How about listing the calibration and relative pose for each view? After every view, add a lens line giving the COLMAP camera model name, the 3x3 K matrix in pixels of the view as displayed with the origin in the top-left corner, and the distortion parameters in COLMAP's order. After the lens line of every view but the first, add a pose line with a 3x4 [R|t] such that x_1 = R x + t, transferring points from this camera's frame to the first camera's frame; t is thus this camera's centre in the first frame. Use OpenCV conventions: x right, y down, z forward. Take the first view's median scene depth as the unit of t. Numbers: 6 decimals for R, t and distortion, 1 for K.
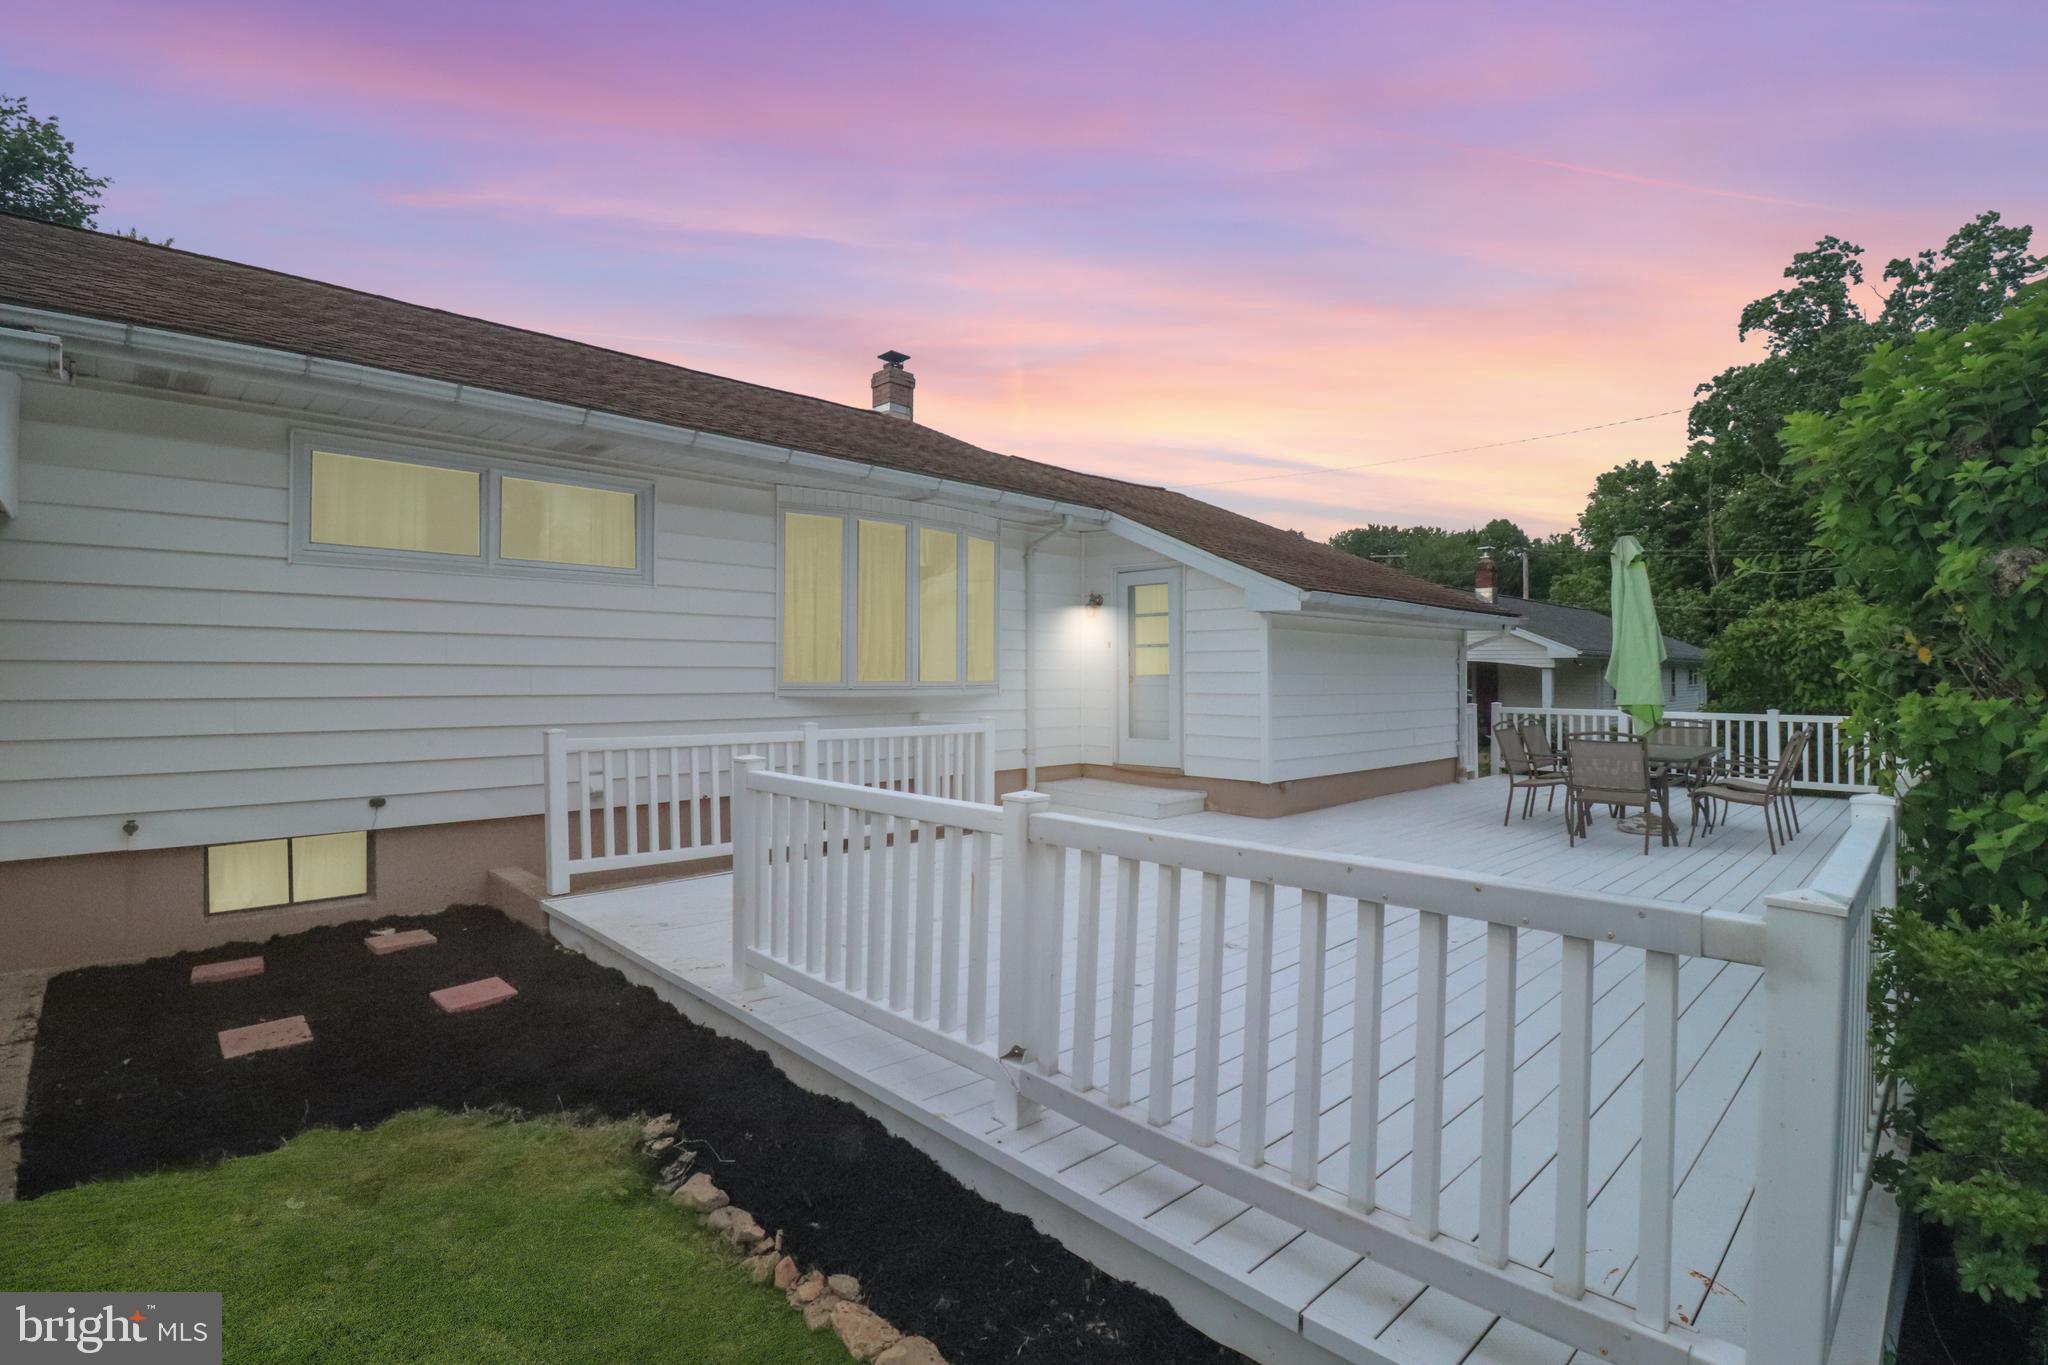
lens RADIAL K [[957.7, 0, 1022.2], [0, 957.7, 671.7], [0, 0, 1]] dist [-0.001198, -0.019484]
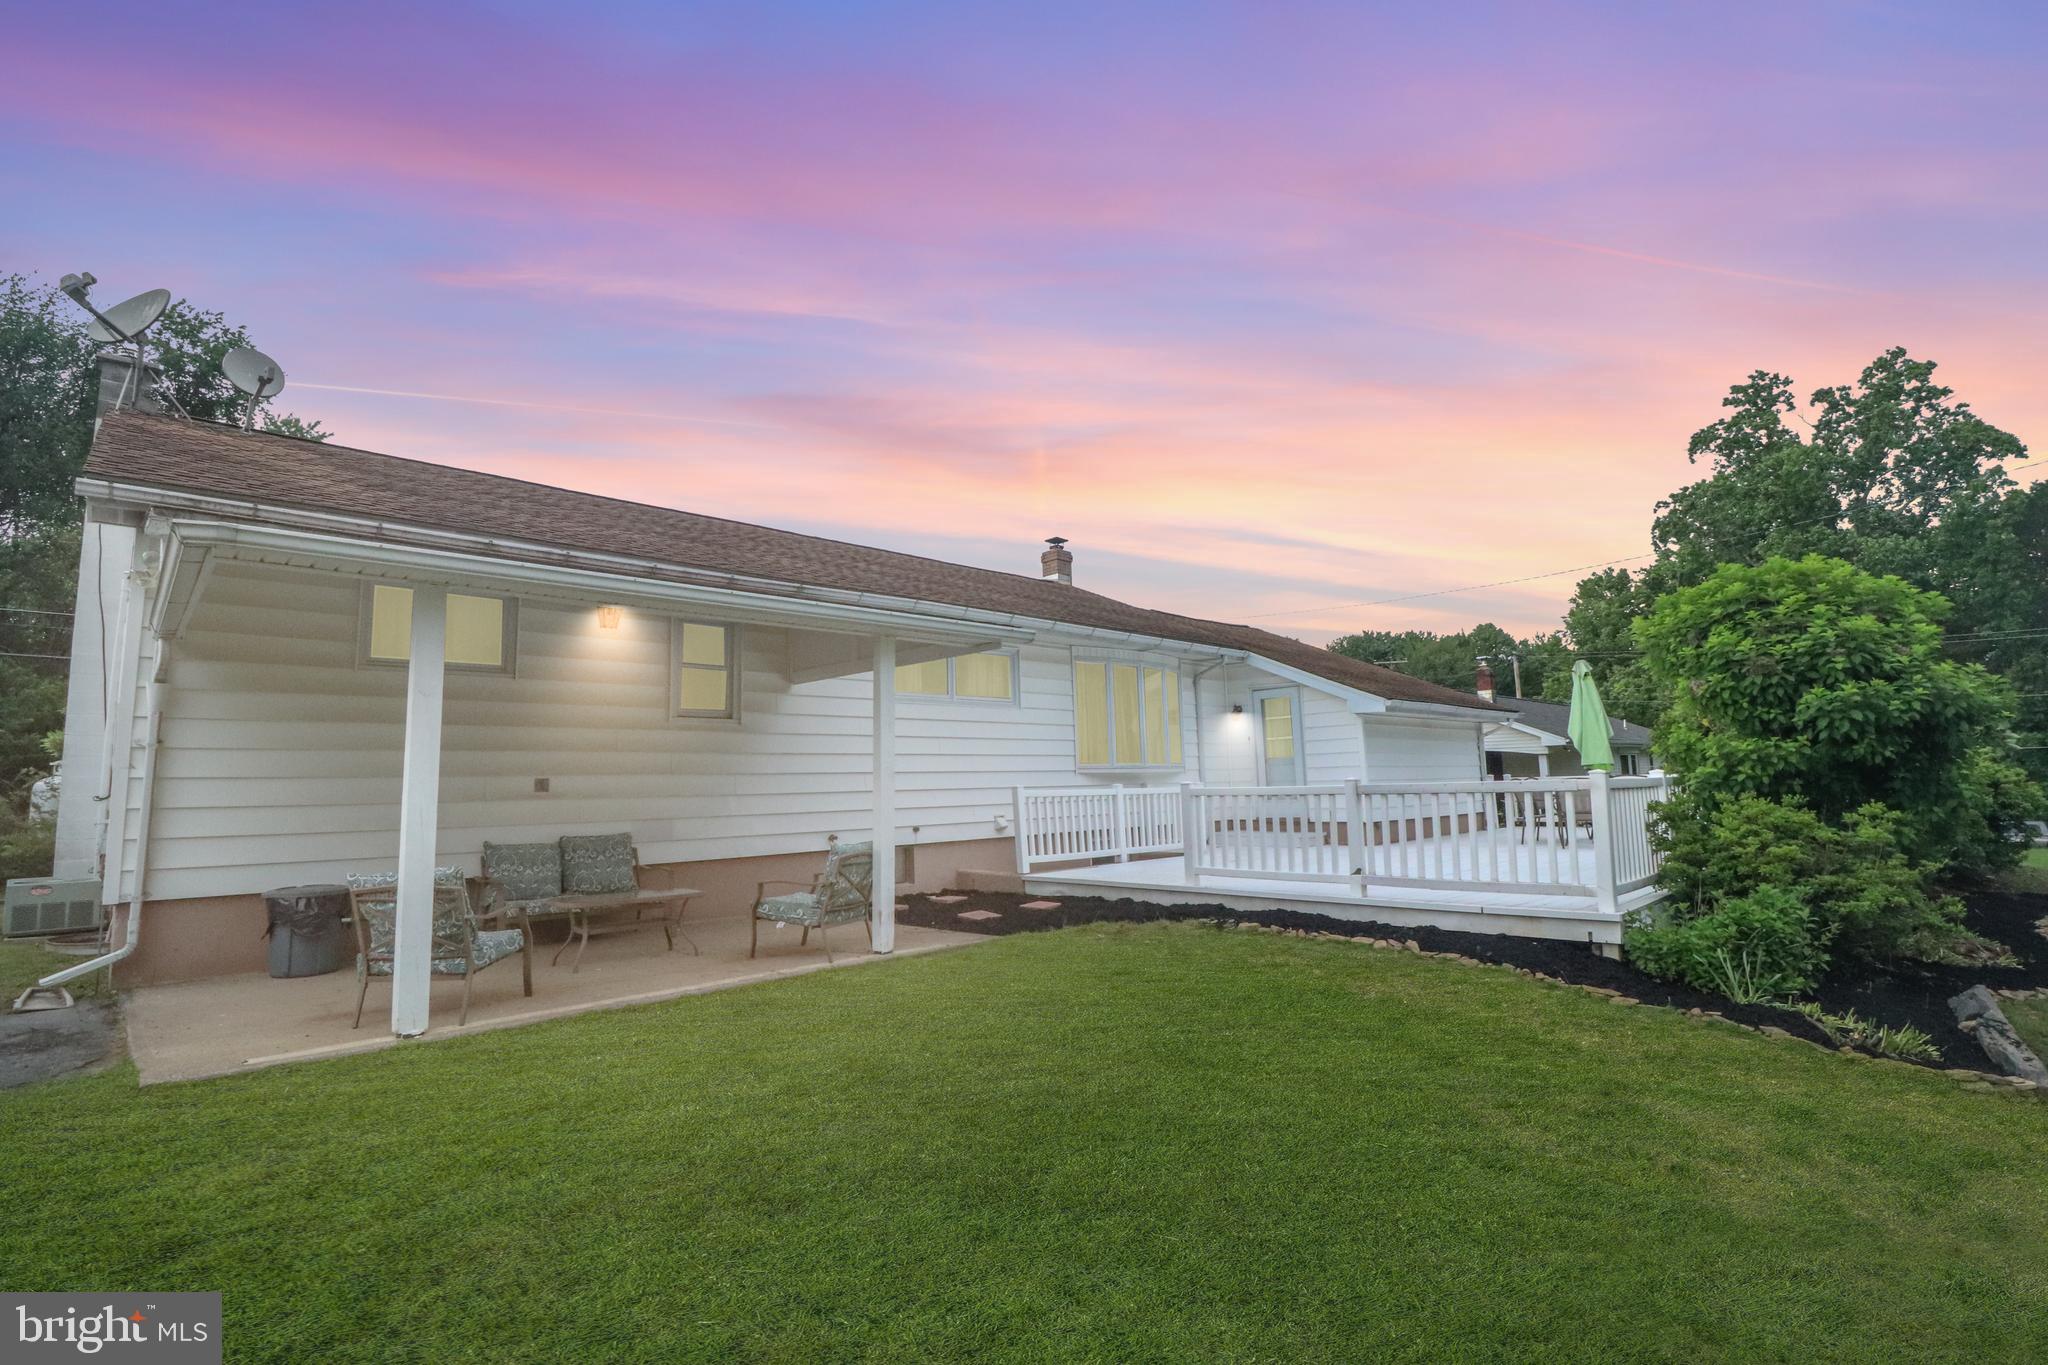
lens RADIAL K [[947.4, 0, 1024.0], [0, 947.4, 682.5], [0, 0, 1]] dist [0.000043, -0.021739]
pose [[0.999559, -0.029486, 0.003623, -0.108959], [0.029705, 0.993890, -0.106304, 0.013108], [-0.000466, 0.106365, 0.994327, -0.200097]]
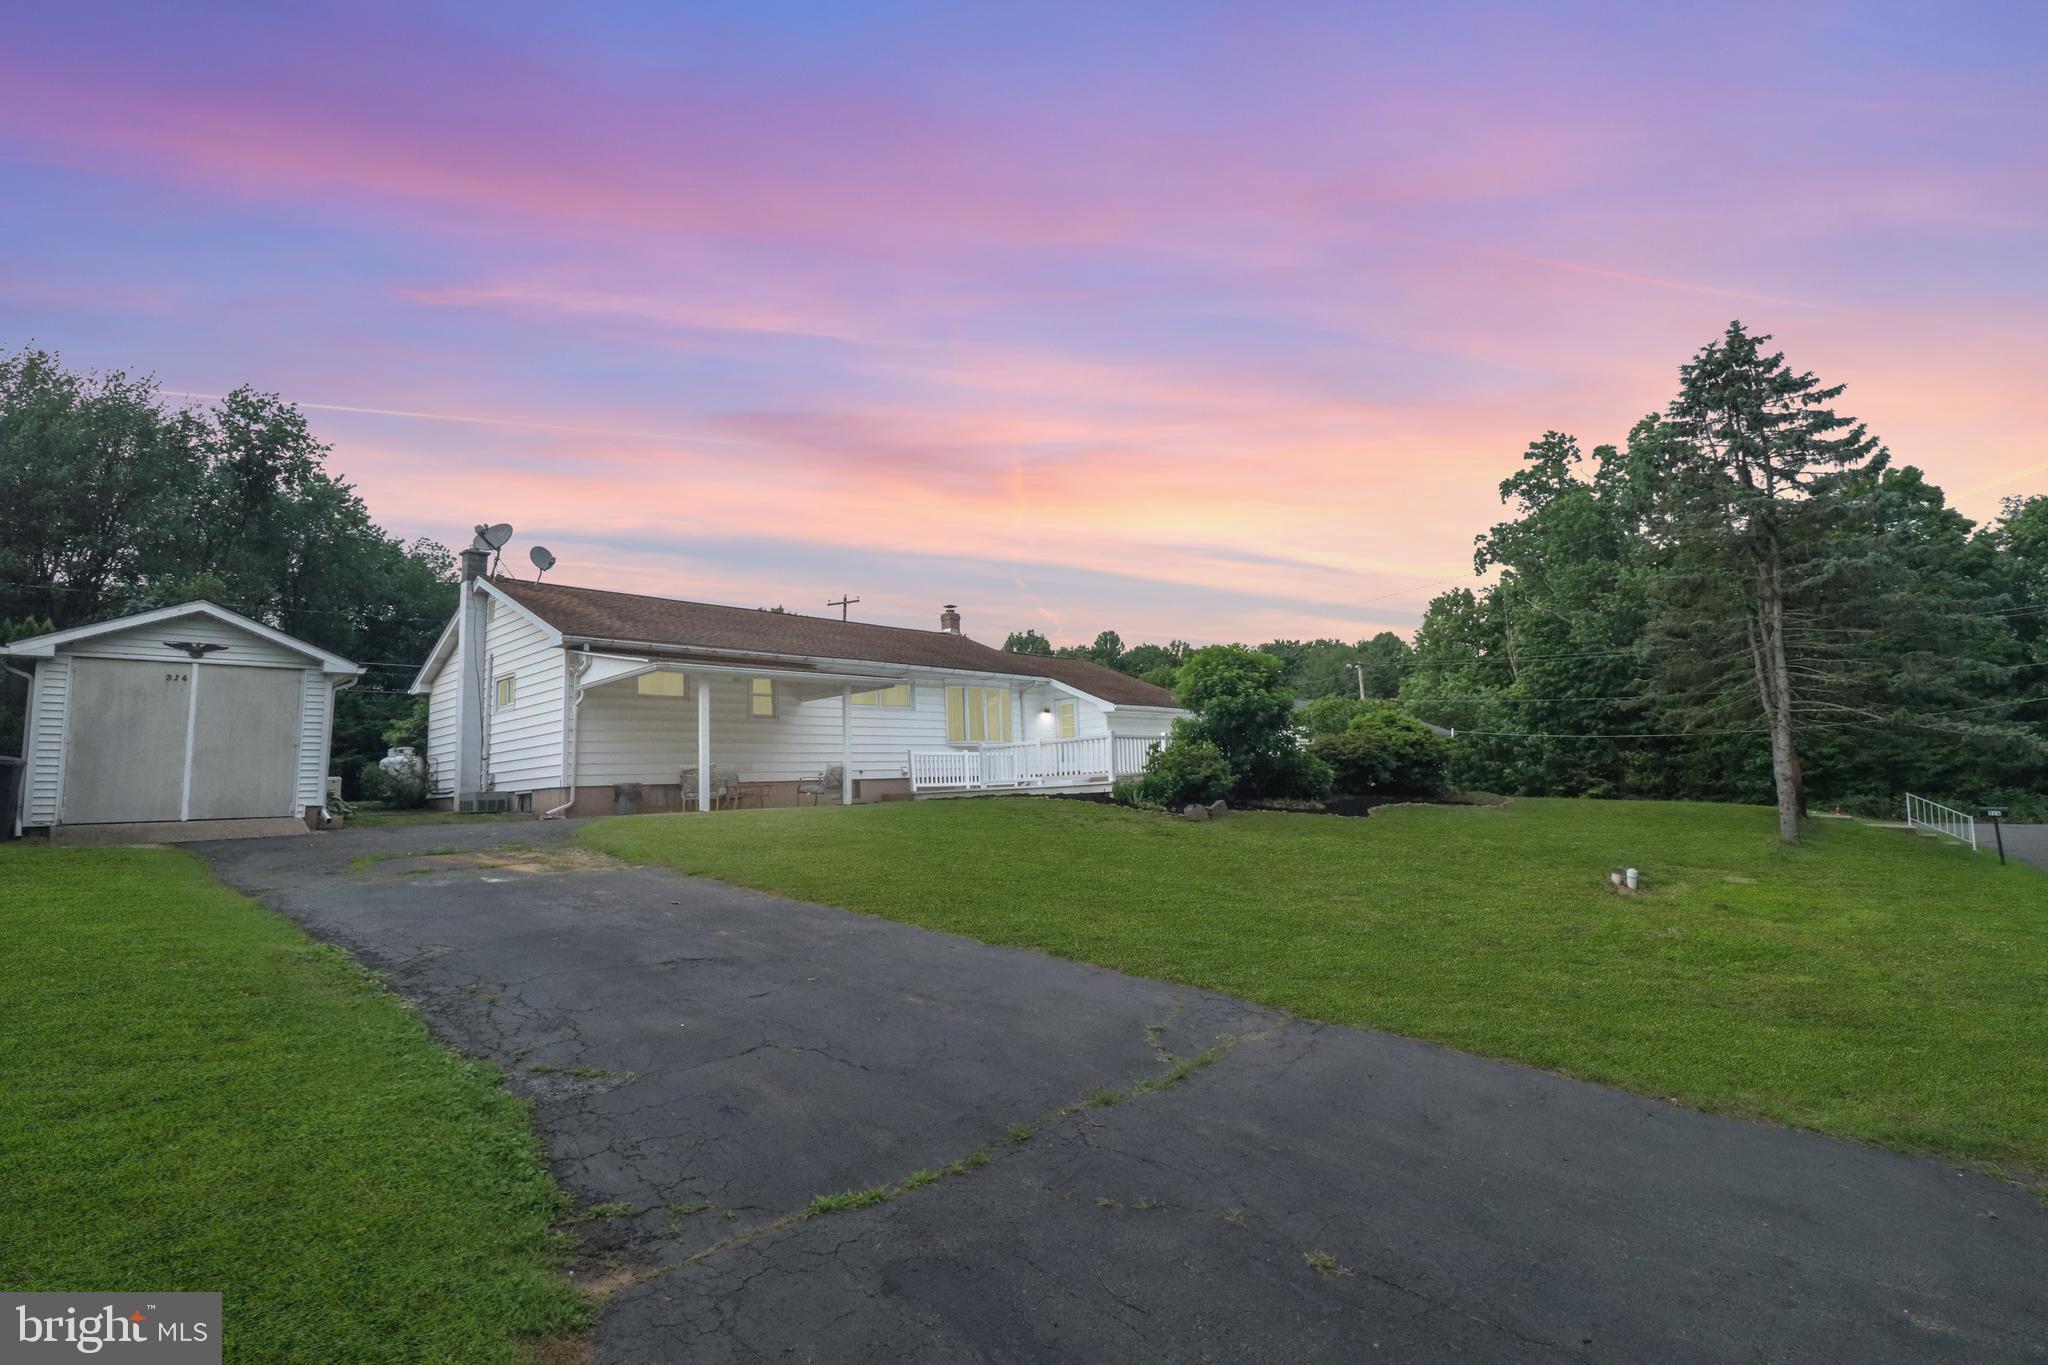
lens RADIAL K [[934.6, 0, 1024.3], [0, 934.6, 642.9], [0, 0, 1]] dist [-0.001442, -0.000167]
pose [[0.997317, -0.040774, 0.060794, -0.055381], [0.049708, 0.986889, -0.153553, 0.054514], [-0.053736, 0.156163, 0.986268, -0.643641]]
